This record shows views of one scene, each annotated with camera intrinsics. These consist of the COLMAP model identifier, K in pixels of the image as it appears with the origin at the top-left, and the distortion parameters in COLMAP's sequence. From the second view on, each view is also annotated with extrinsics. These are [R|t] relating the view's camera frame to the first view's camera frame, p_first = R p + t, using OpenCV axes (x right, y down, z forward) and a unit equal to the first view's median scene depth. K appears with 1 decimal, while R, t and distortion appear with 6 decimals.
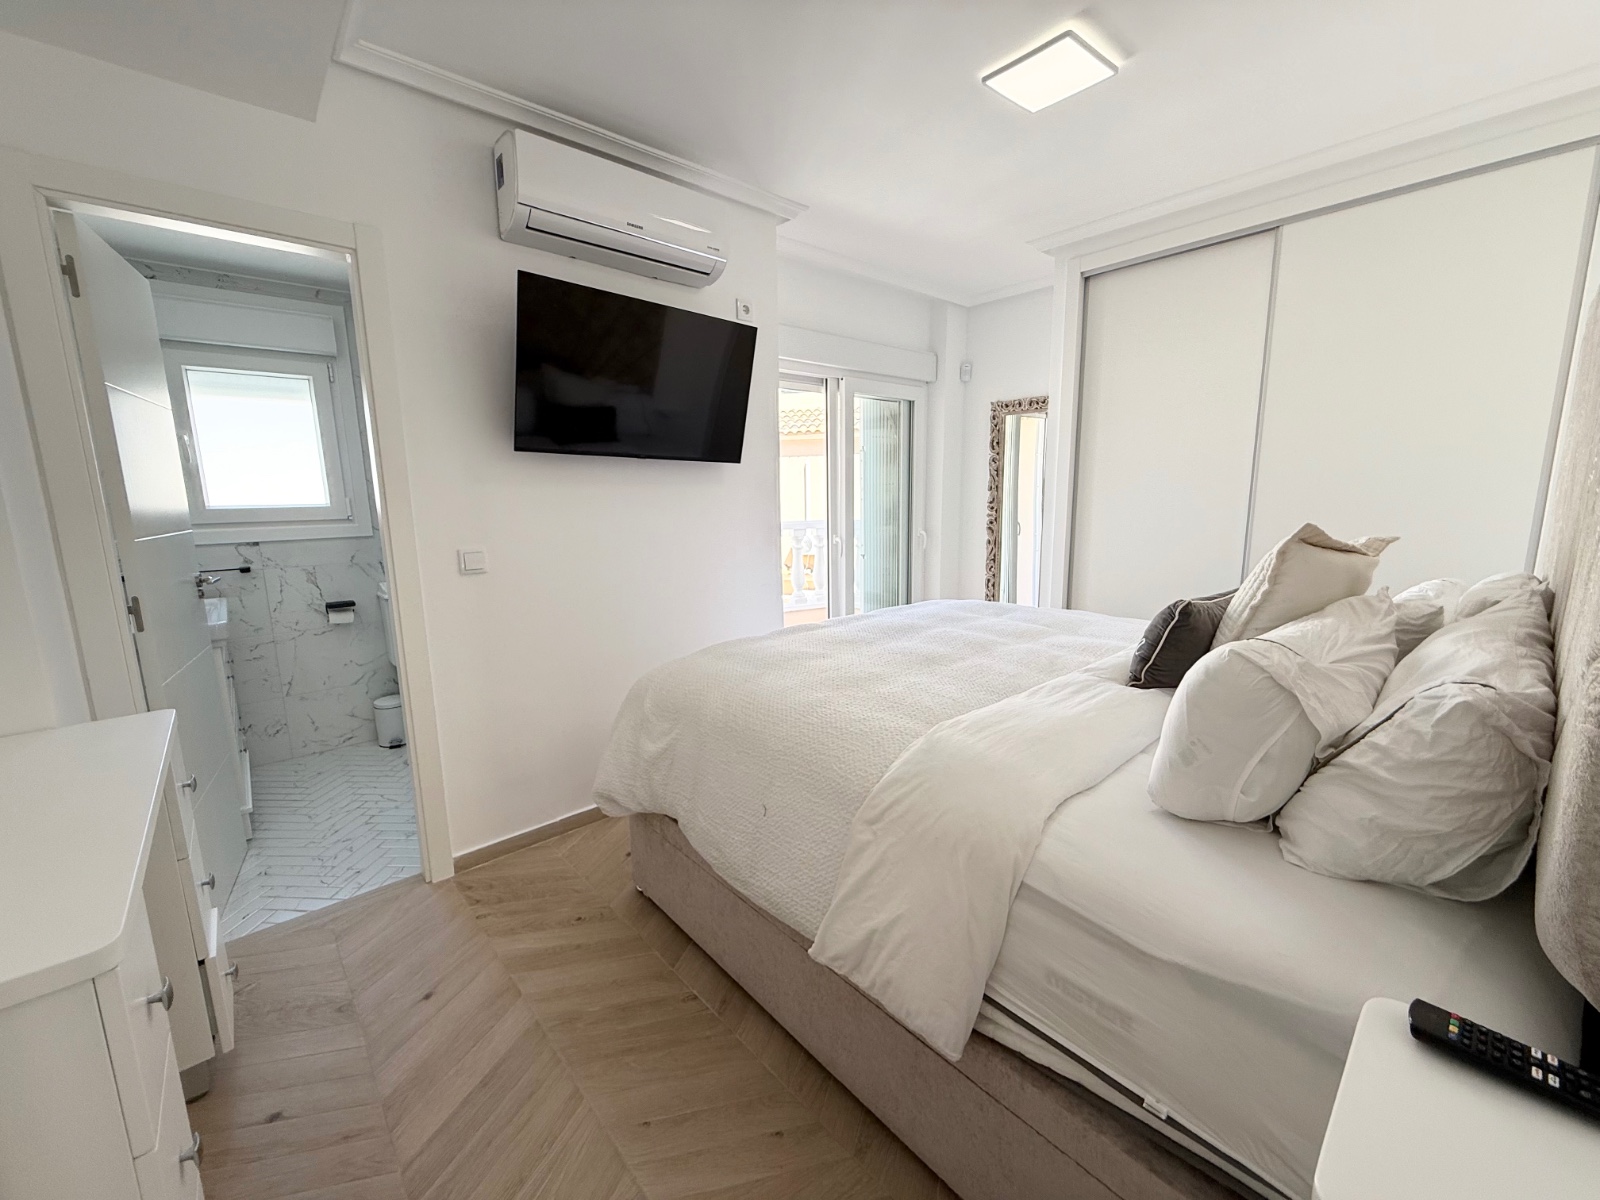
lens RADIAL K [[635.9, 0, 793.4], [0, 635.9, 602.2], [0, 0, 1]] dist [-0.002310, -0.000031]
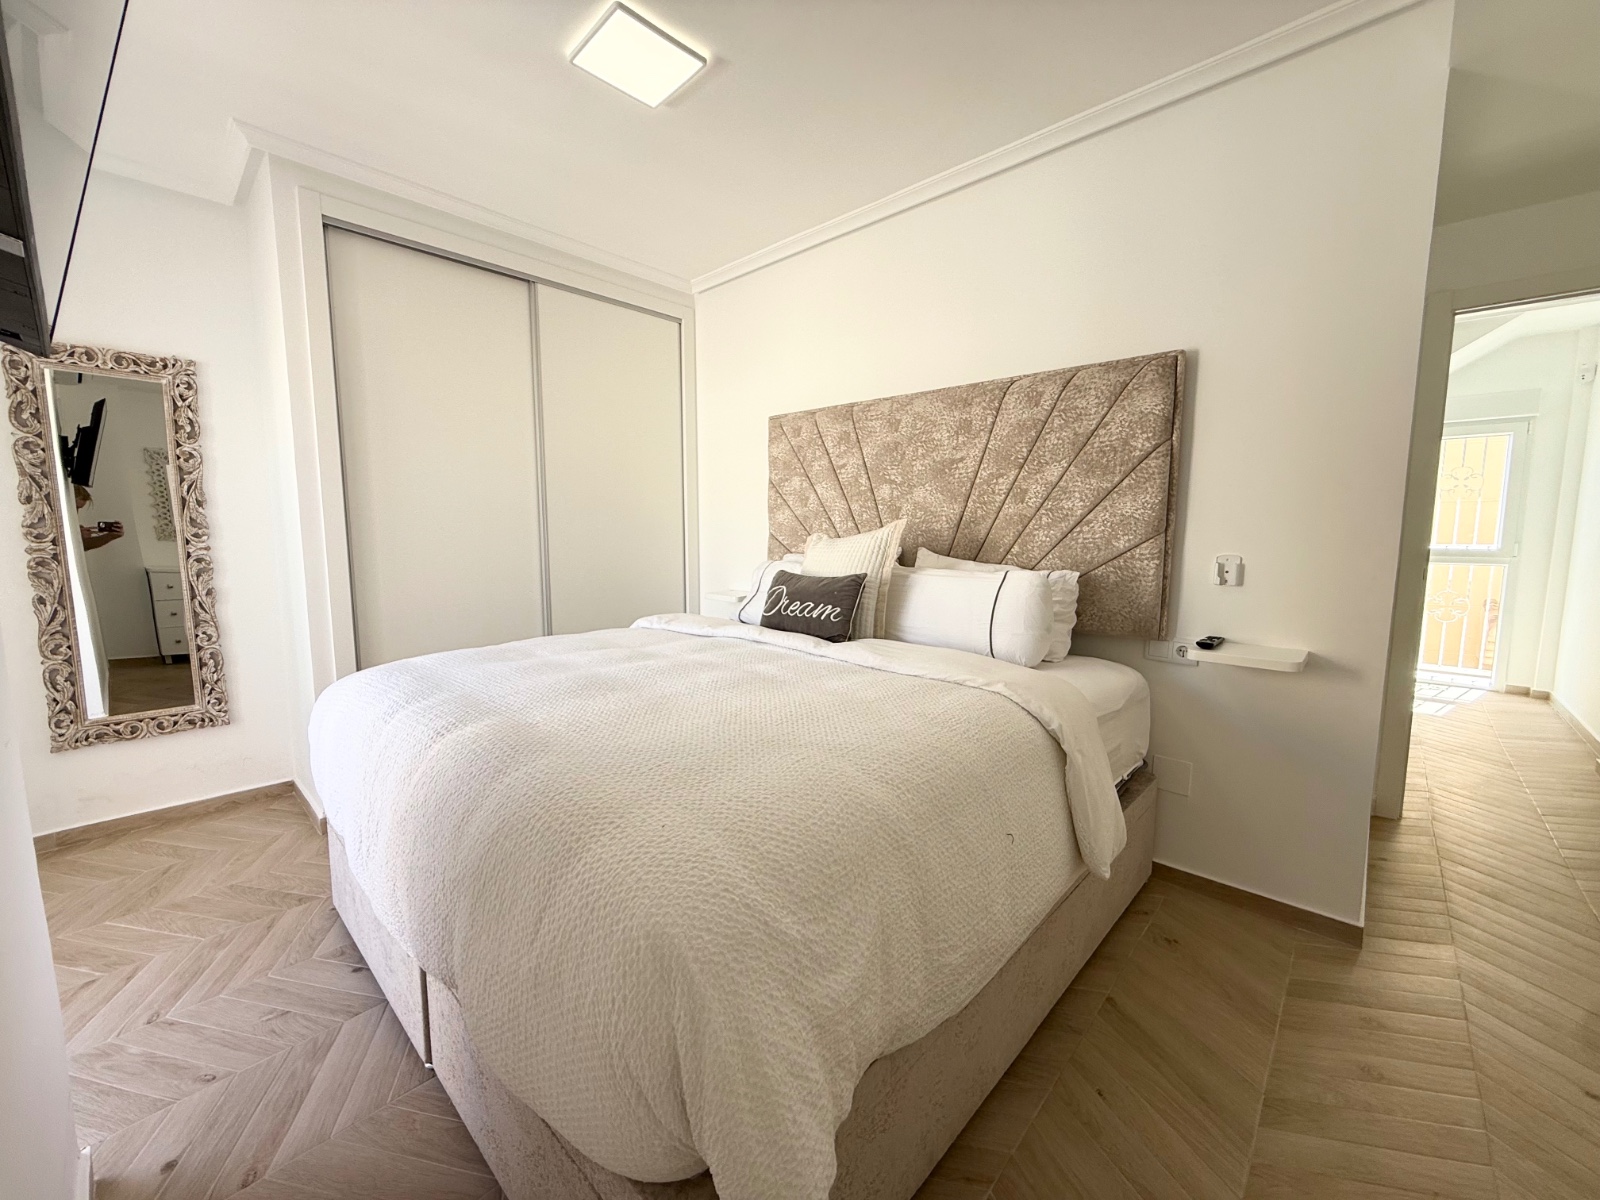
lens RADIAL K [[635.9, 0, 784.8], [0, 635.9, 599.6], [0, 0, 1]] dist [-0.002310, -0.000031]
pose [[-0.109888, -0.102299, 0.988666, -0.282892], [0.173855, 0.977377, 0.120455, -0.052991], [-0.978621, 0.185121, -0.089617, 0.452121]]
